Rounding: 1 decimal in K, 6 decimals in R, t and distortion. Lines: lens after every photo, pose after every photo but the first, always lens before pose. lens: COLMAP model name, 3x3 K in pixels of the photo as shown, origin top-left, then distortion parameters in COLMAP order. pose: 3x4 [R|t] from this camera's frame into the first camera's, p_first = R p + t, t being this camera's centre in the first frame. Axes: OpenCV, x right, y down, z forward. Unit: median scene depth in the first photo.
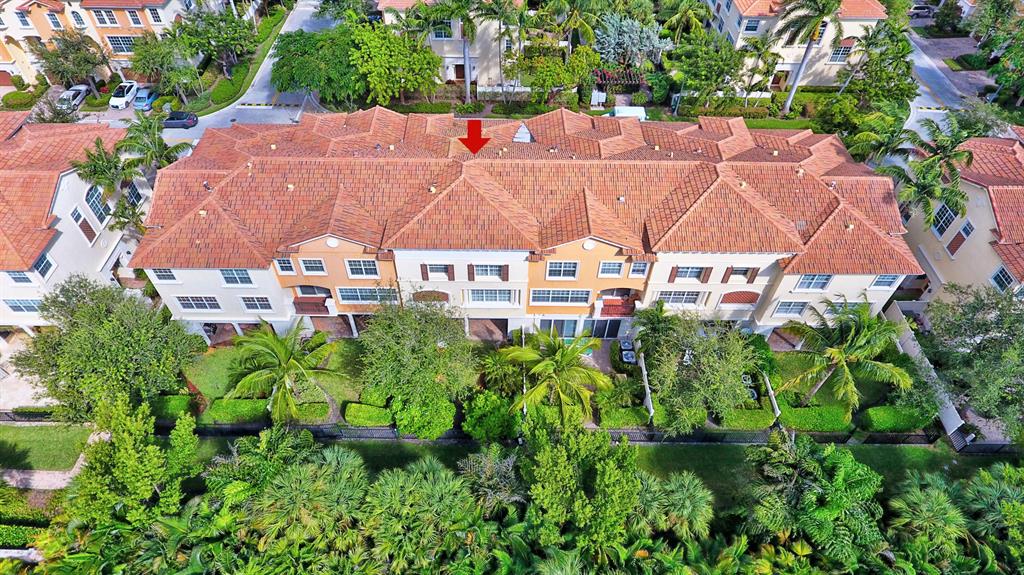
lens RADIAL K [[586.0, 0, 510.3], [0, 586.0, 288.0], [0, 0, 1]] dist [-0.005673, -0.001566]
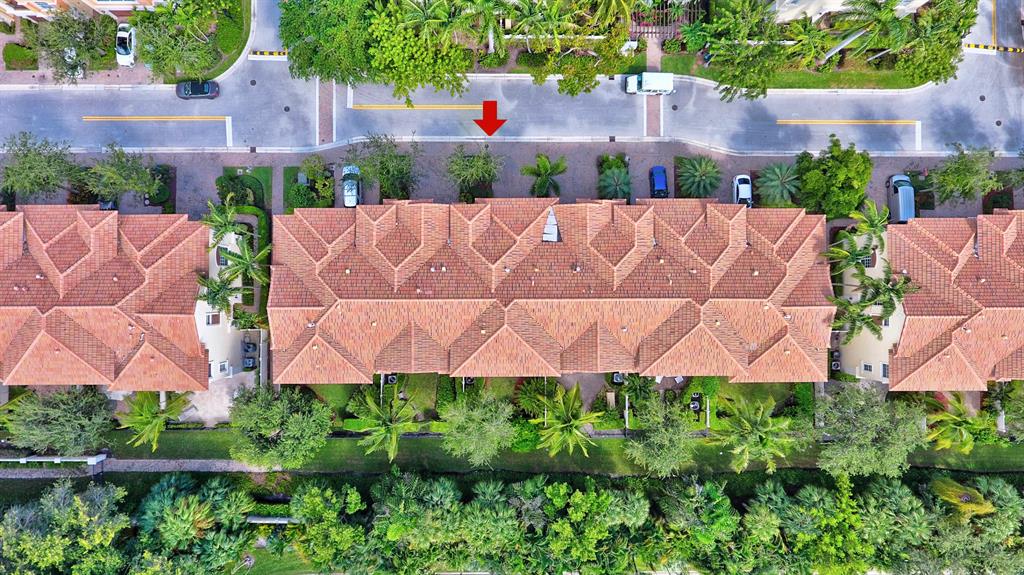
lens RADIAL K [[586.0, 0, 511.1], [0, 586.0, 288.2], [0, 0, 1]] dist [-0.005673, -0.001566]
pose [[0.999998, -0.000708, 0.001599, -0.068663], [-0.000479, 0.768556, 0.639783, -1.062366], [-0.001682, -0.639783, 0.768554, 0.038076]]
